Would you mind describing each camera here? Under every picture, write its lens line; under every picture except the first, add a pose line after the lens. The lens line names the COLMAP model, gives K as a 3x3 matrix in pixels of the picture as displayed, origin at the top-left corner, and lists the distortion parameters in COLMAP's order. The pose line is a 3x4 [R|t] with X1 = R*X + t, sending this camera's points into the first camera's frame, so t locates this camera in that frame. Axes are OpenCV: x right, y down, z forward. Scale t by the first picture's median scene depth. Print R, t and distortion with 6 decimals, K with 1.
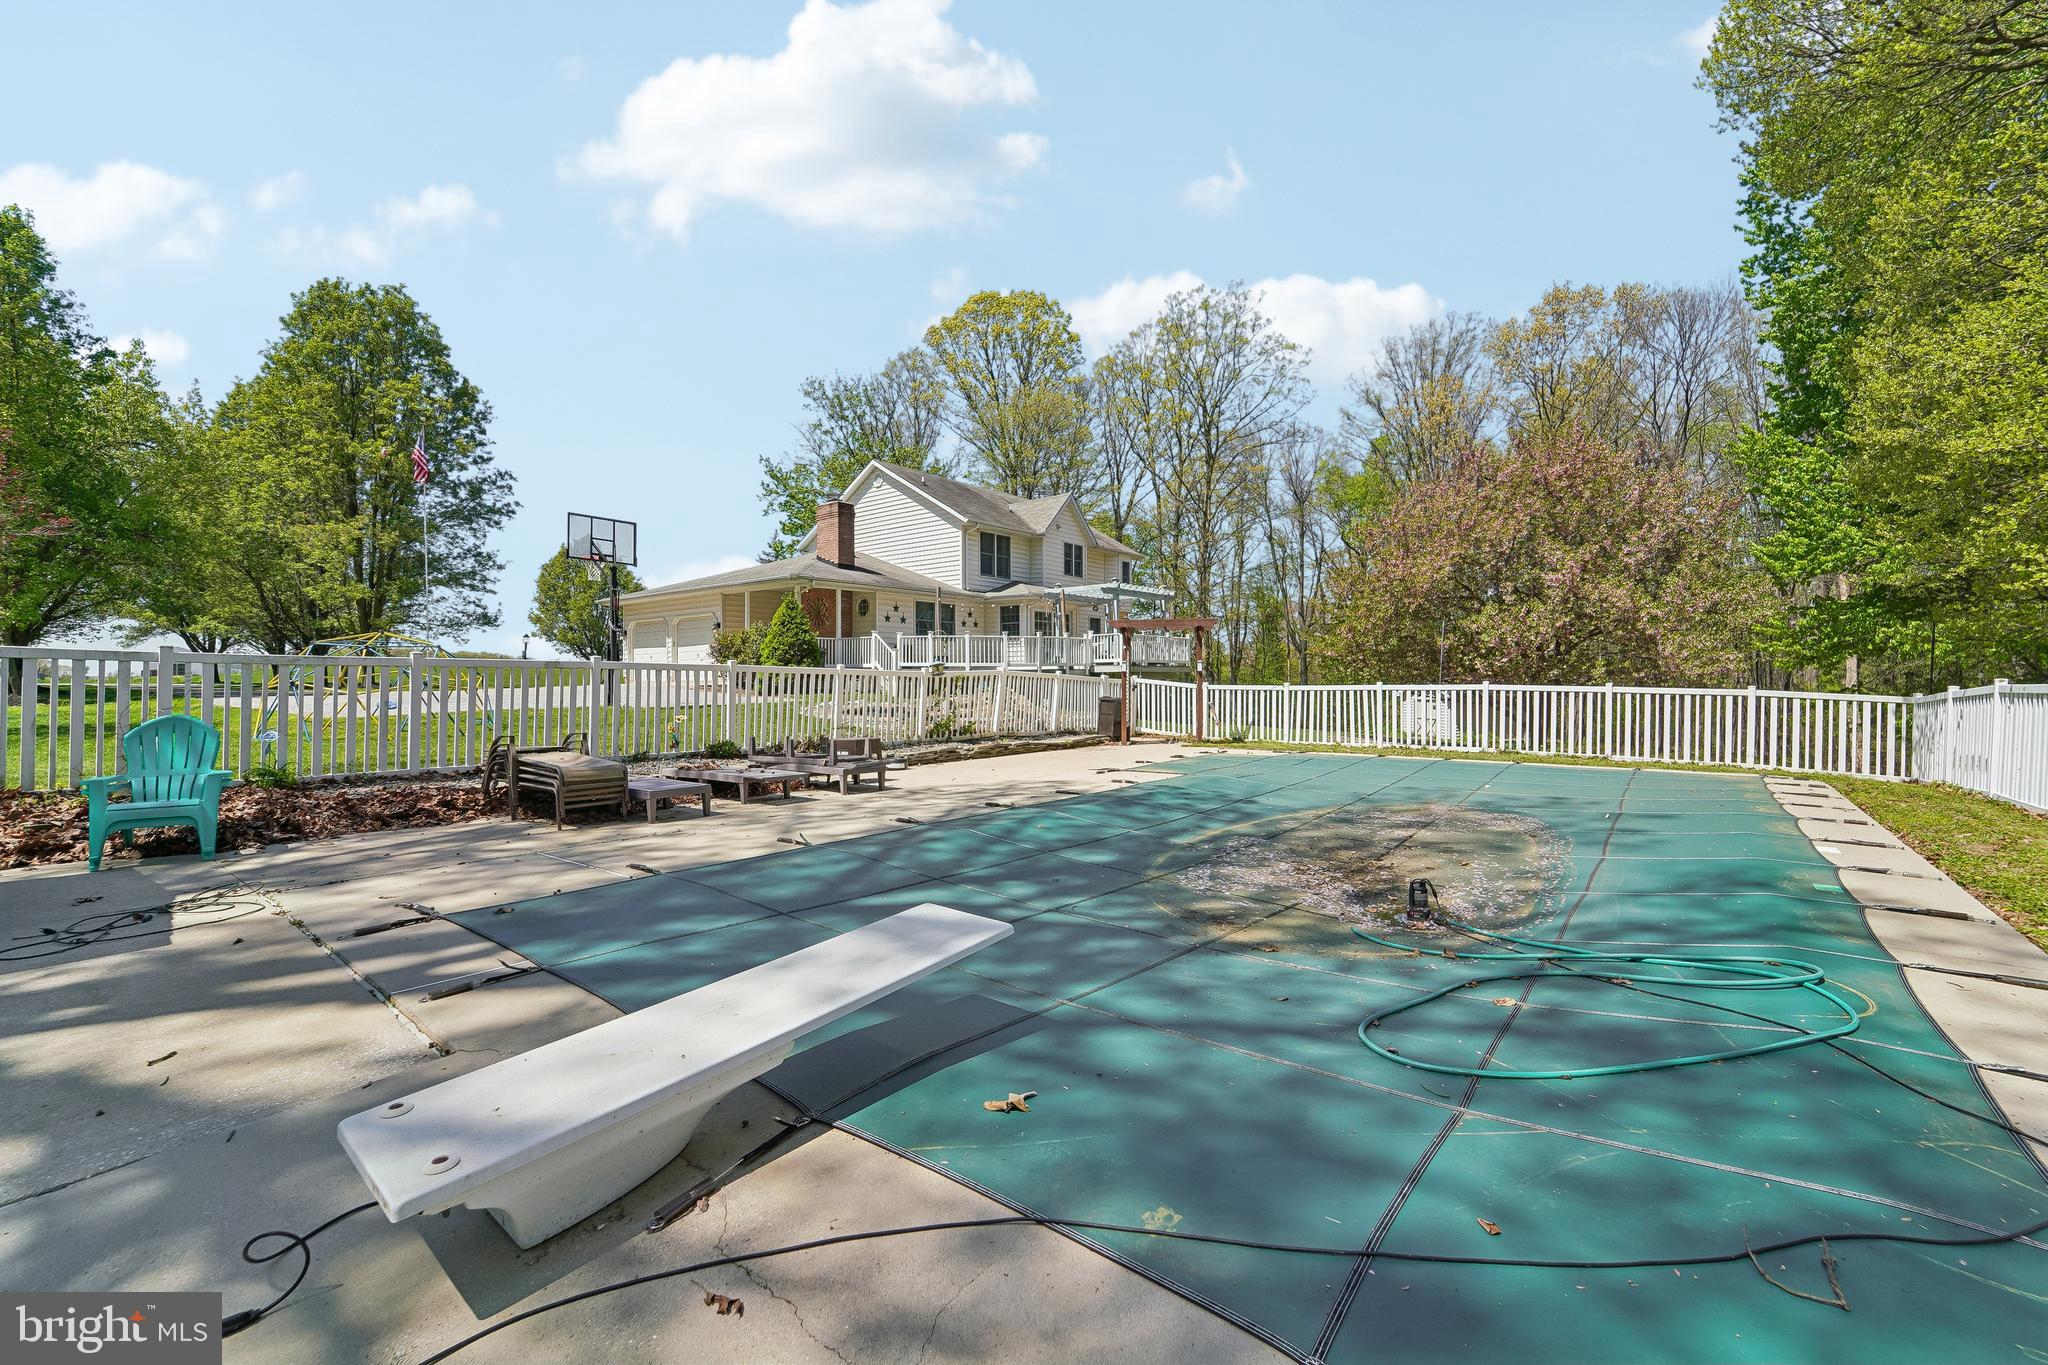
lens RADIAL K [[838.6, 0, 1022.3], [0, 838.6, 697.3], [0, 0, 1]] dist [0.001296, 0.000186]
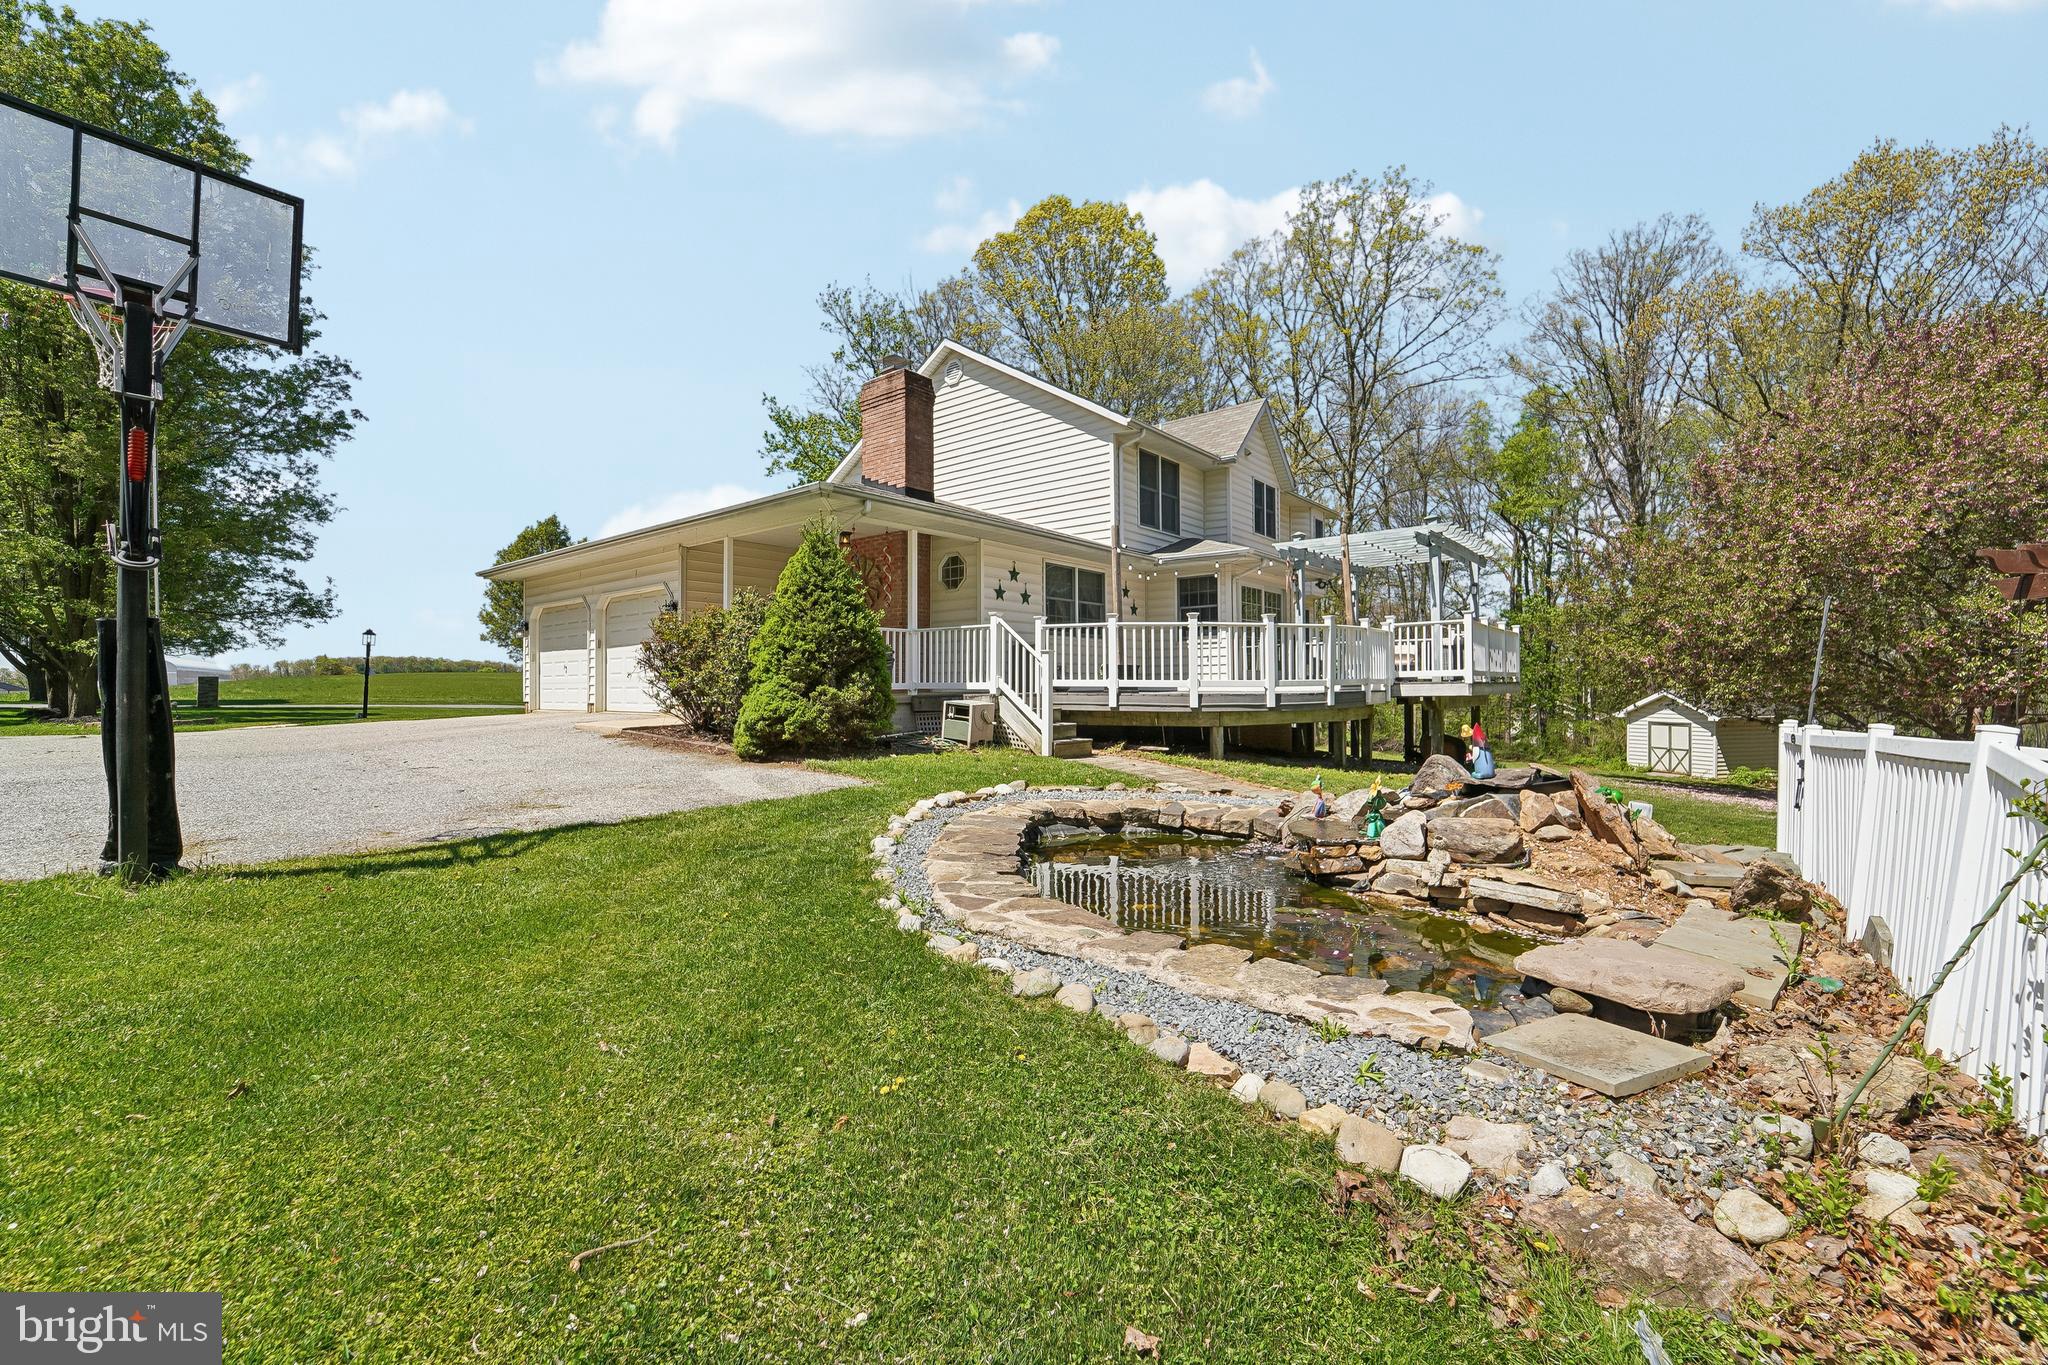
lens RADIAL K [[838.6, 0, 1026.0], [0, 838.6, 678.9], [0, 0, 1]] dist [0.001296, 0.000186]
pose [[0.999999, -0.000835, -0.001118, -0.119930], [0.000801, 0.999546, -0.030130, -0.021111], [0.001143, 0.030130, 0.999545, 0.402765]]
